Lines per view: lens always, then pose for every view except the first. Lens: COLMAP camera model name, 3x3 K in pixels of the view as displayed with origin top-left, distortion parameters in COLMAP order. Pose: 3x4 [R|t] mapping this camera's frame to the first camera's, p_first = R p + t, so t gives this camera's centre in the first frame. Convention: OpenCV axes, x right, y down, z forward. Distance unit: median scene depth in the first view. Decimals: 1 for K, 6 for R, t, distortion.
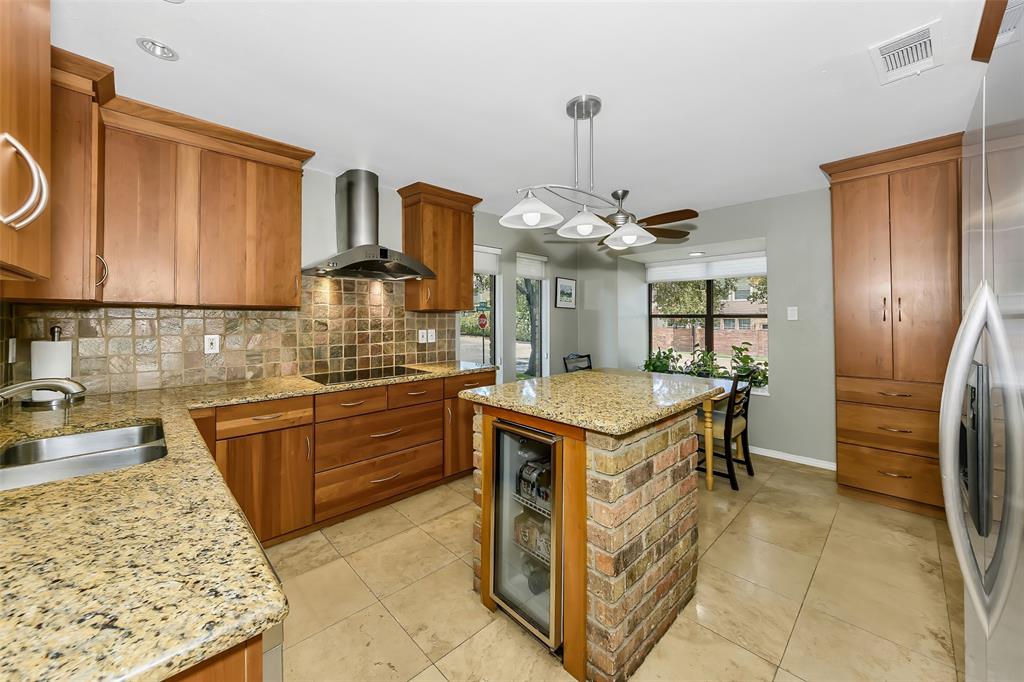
lens RADIAL K [[374.2, 0, 517.9], [0, 374.2, 309.6], [0, 0, 1]] dist [0.000033, -0.000088]
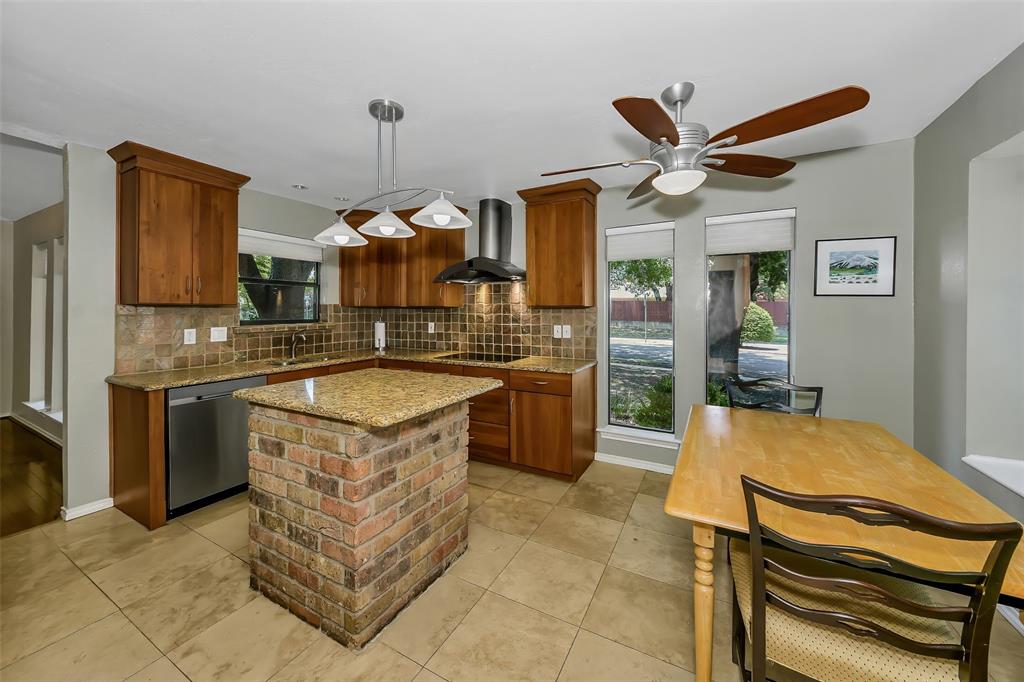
lens RADIAL K [[383.6, 0, 511.8], [0, 383.6, 315.5], [0, 0, 1]] dist [-0.001851, -0.000288]
pose [[0.299450, 0.010044, -0.954059, 0.778235], [0.018898, 0.999686, 0.016456, 0.008733], [0.953925, -0.022958, 0.299166, 0.624026]]
